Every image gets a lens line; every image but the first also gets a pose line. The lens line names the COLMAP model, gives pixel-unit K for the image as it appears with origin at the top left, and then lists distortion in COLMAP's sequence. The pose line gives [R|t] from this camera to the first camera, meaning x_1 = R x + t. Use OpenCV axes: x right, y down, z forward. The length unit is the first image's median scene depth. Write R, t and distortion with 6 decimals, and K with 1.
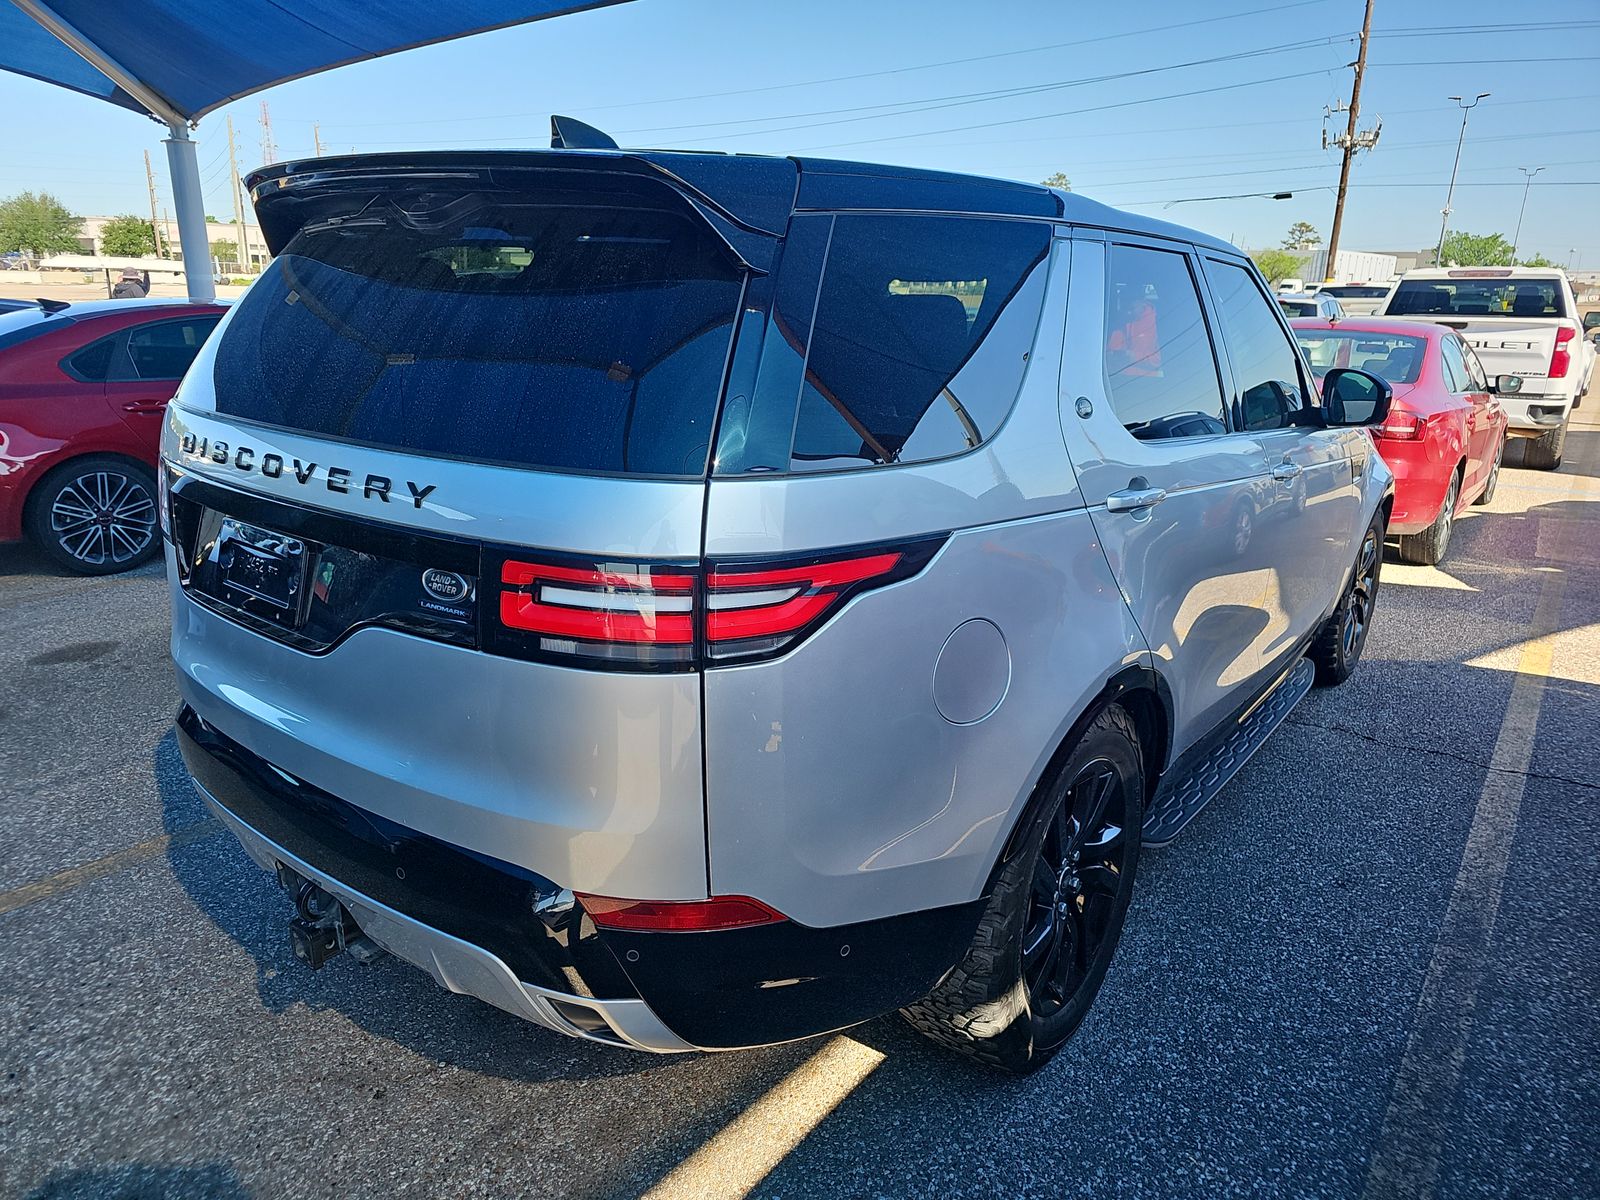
lens RADIAL K [[1074.9, 0, 784.9], [0, 1074.9, 589.4], [0, 0, 1]] dist [0.031229, -0.017979]
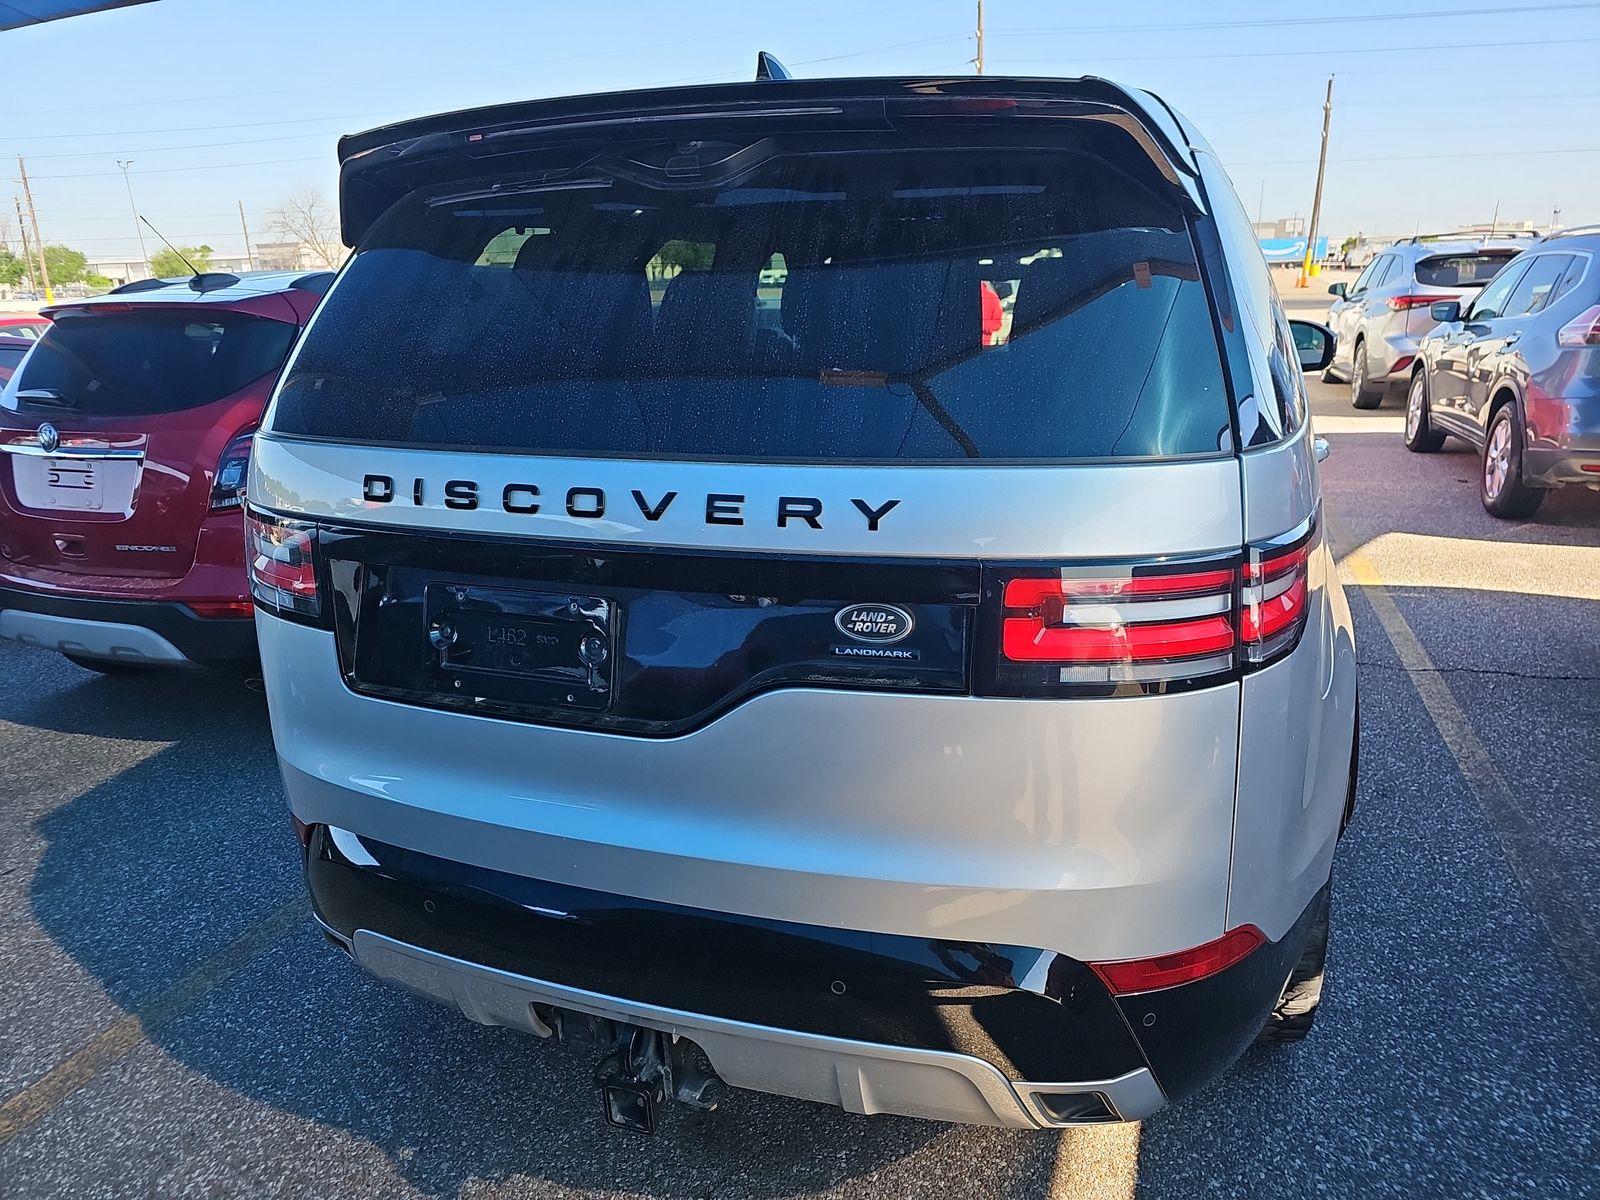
lens RADIAL K [[1074.9, 0, 799.9], [0, 1074.9, 601.9], [0, 0, 1]] dist [0.031229, -0.017979]
pose [[0.948124, -0.132534, 0.288955, -0.569510], [0.128338, 0.991164, 0.033511, -0.051619], [-0.290844, 0.005311, 0.956756, 0.235585]]
